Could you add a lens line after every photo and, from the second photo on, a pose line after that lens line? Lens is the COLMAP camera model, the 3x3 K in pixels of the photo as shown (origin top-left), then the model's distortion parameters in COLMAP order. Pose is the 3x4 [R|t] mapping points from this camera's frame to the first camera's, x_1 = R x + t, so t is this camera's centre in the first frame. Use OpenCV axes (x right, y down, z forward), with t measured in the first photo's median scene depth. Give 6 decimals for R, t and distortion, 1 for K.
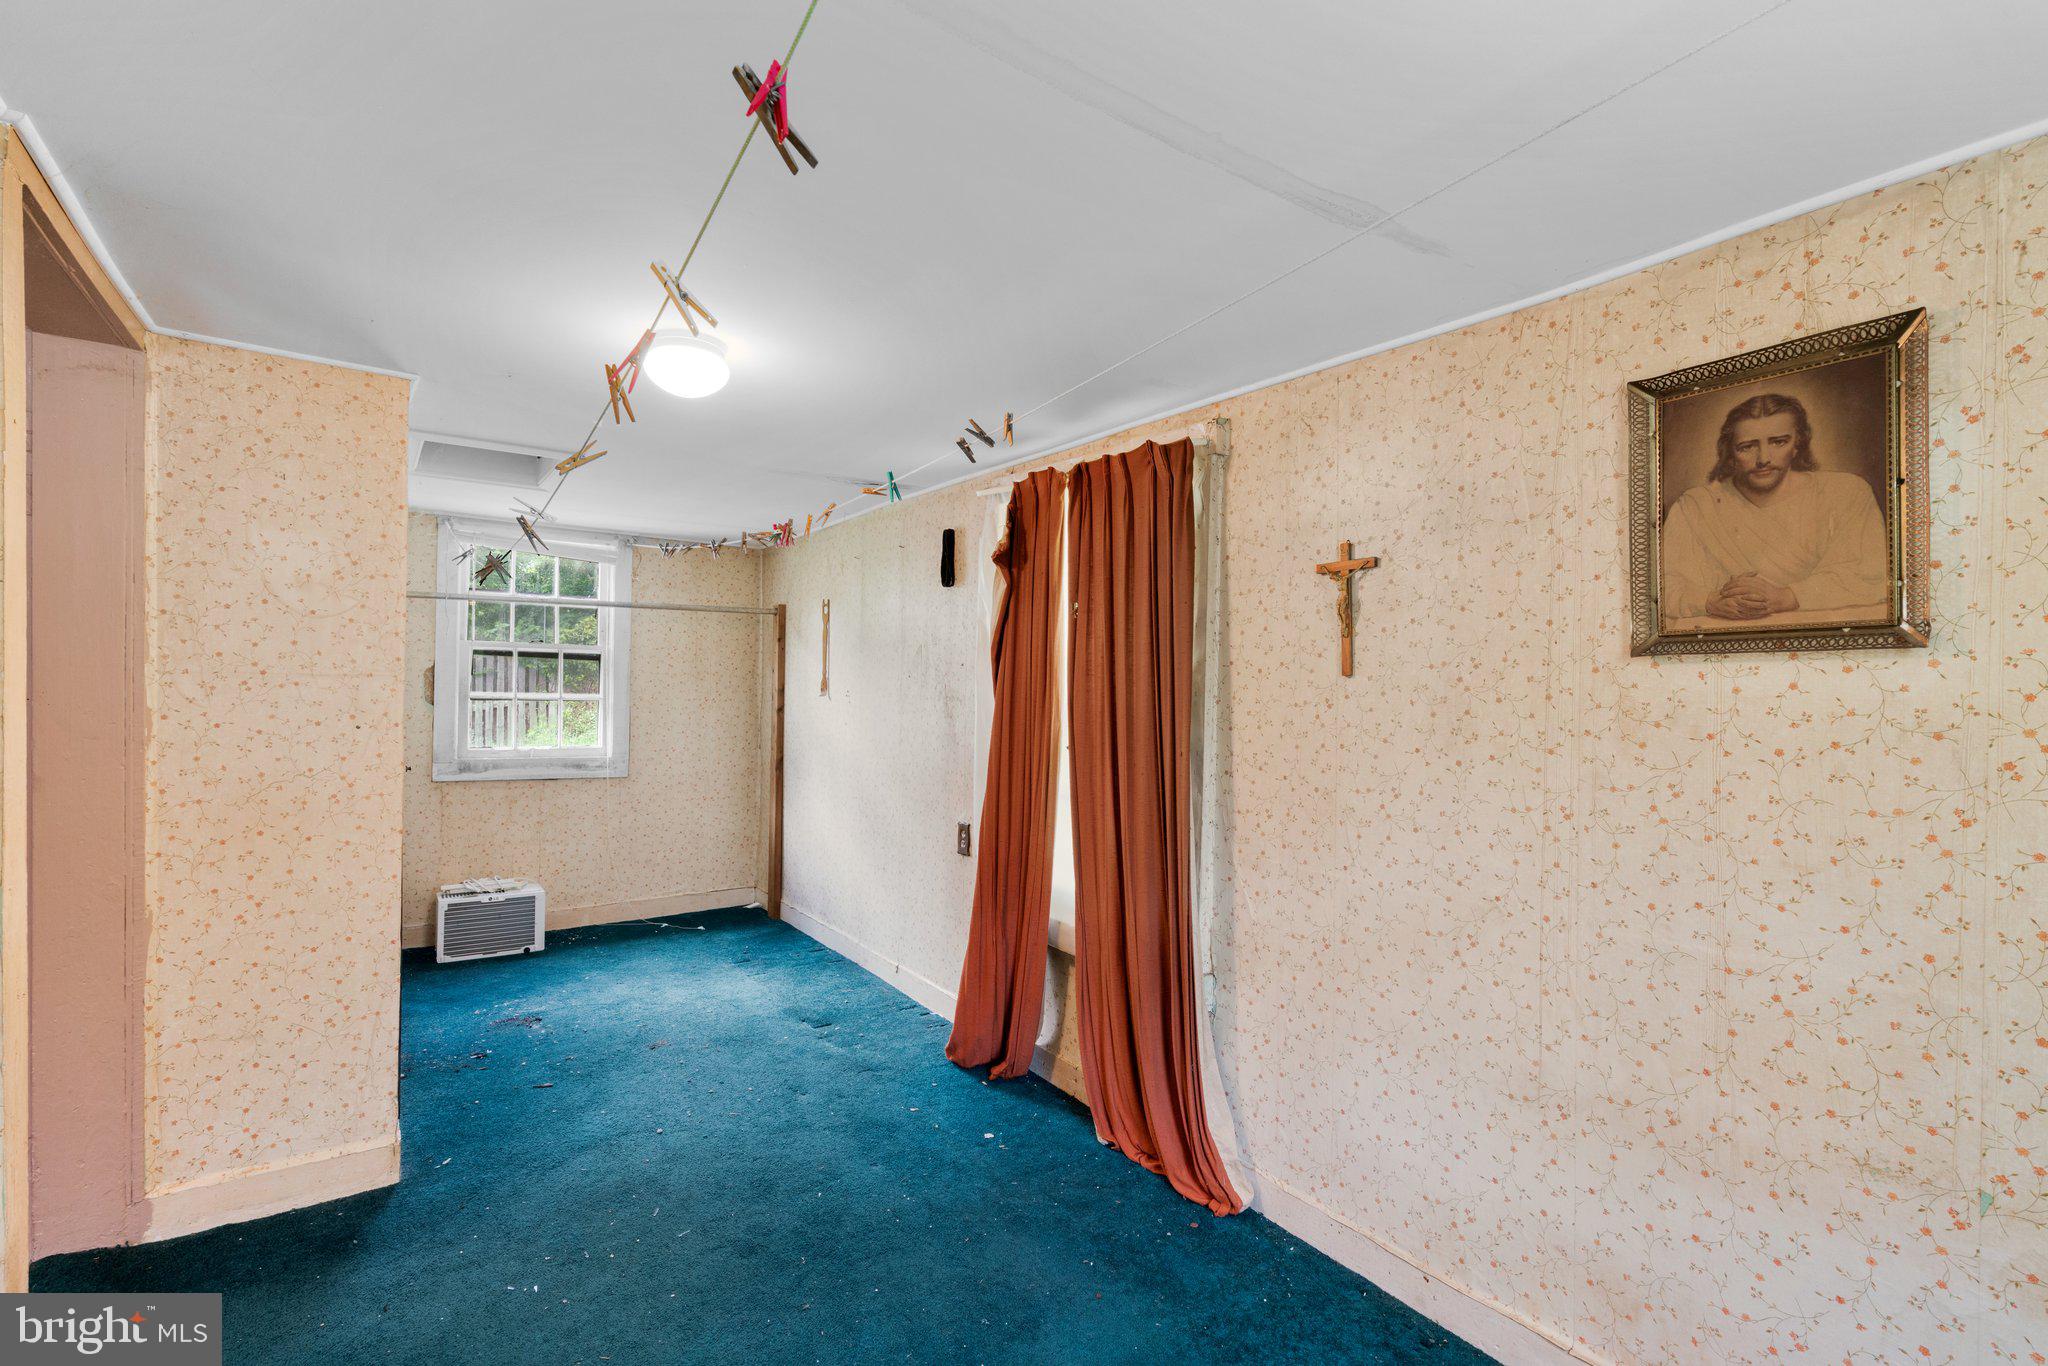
lens RADIAL K [[927.1, 0, 1025.6], [0, 927.1, 699.7], [0, 0, 1]] dist [-0.008738, 0.002038]
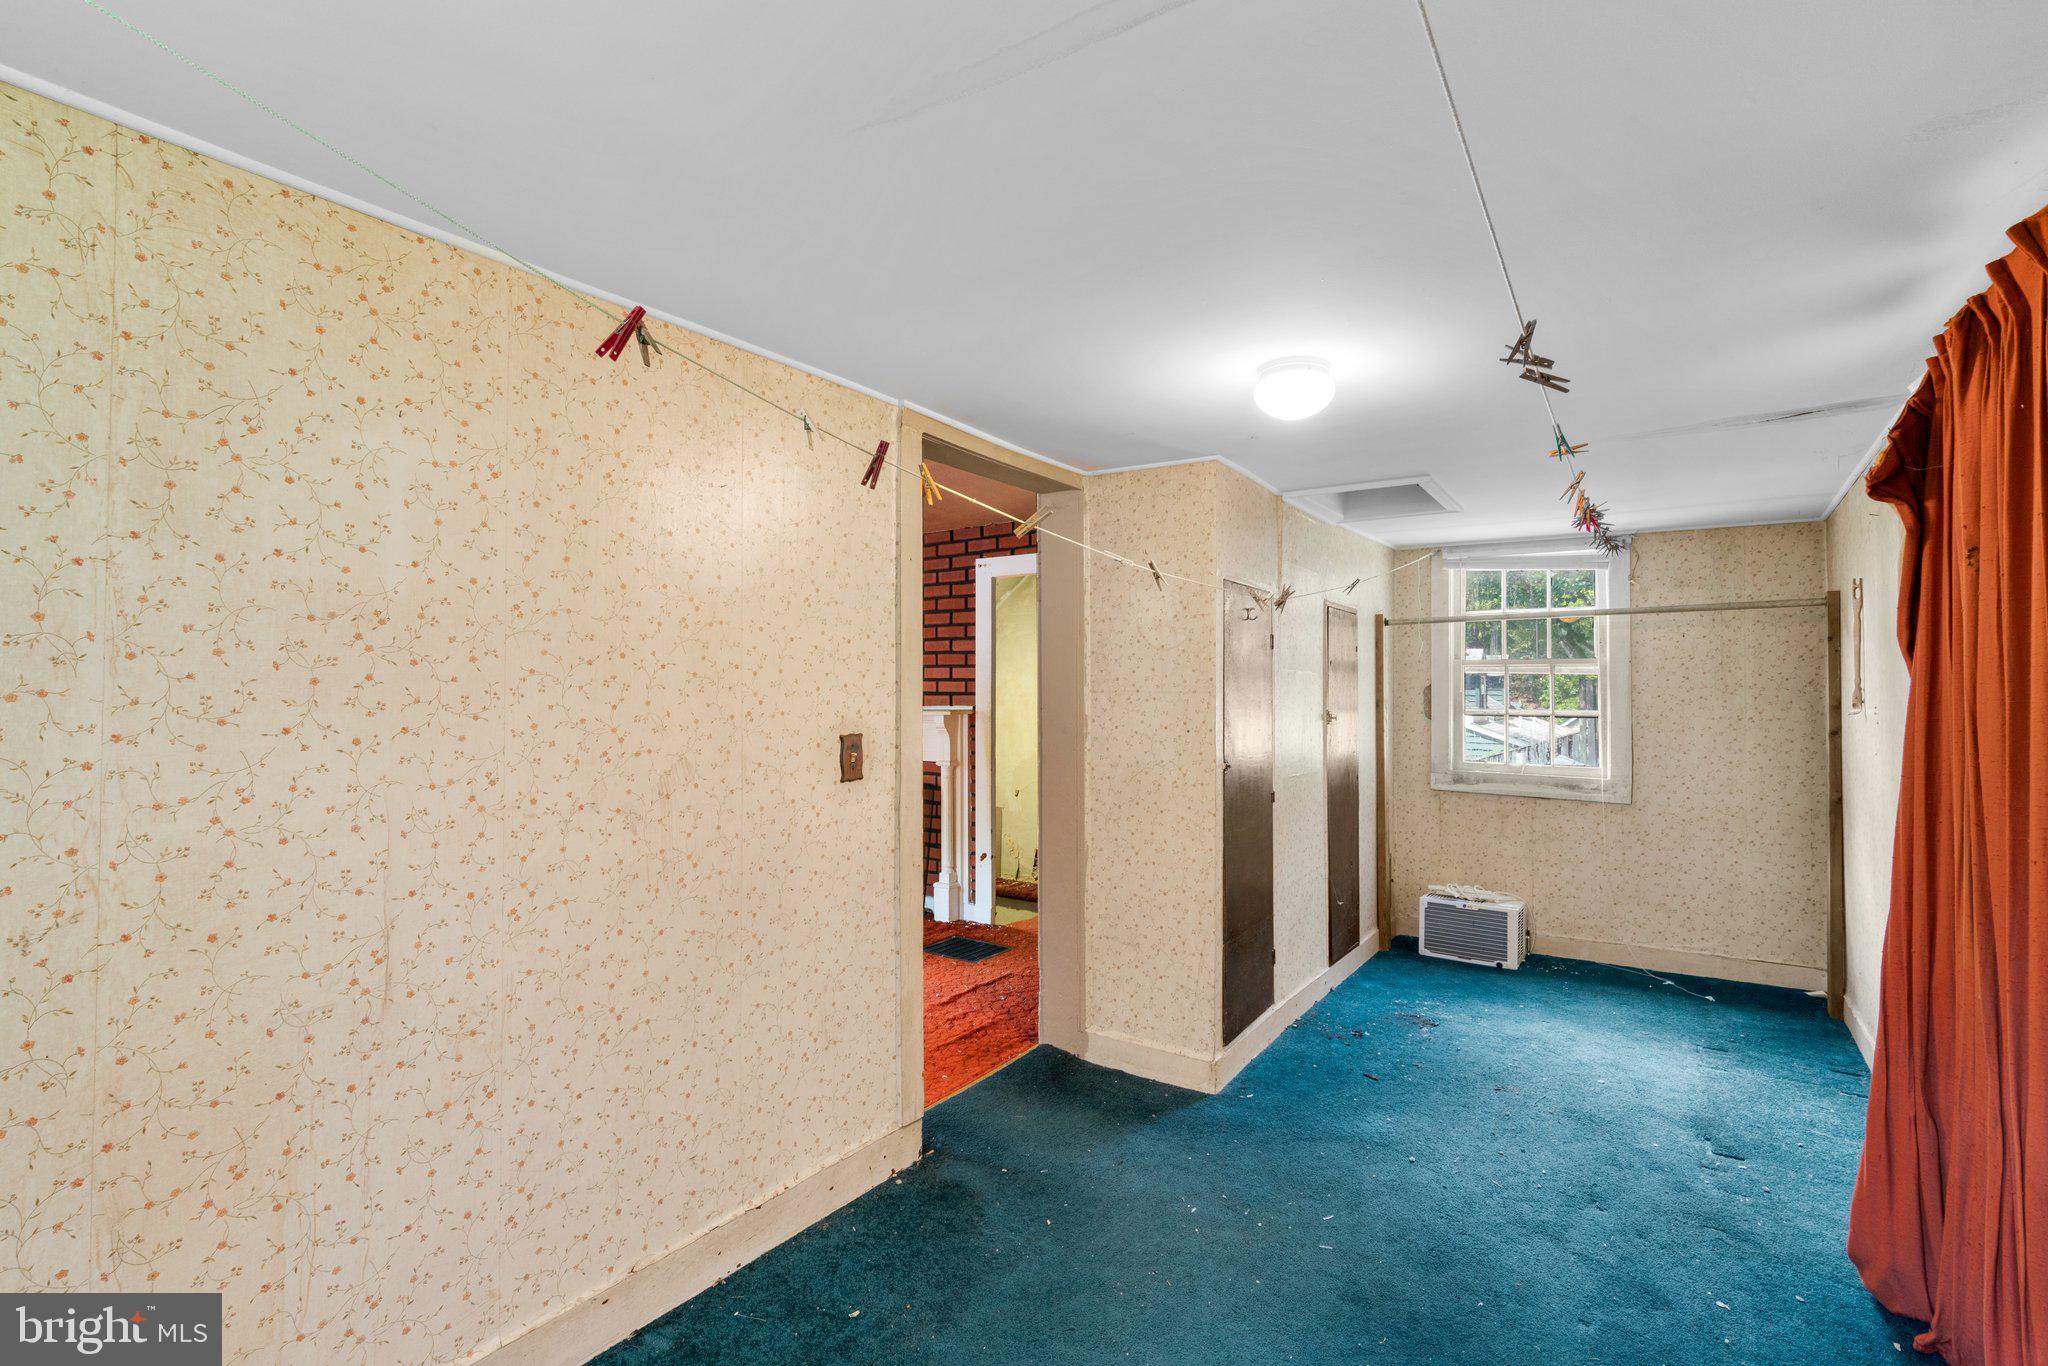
lens RADIAL K [[927.1, 0, 1032.8], [0, 927.1, 687.2], [0, 0, 1]] dist [-0.008738, 0.002038]
pose [[0.354125, -0.018853, -0.935008, 0.243275], [-0.013371, 0.999593, -0.025219, 0.001549], [0.935102, 0.021433, 0.353729, 0.177969]]
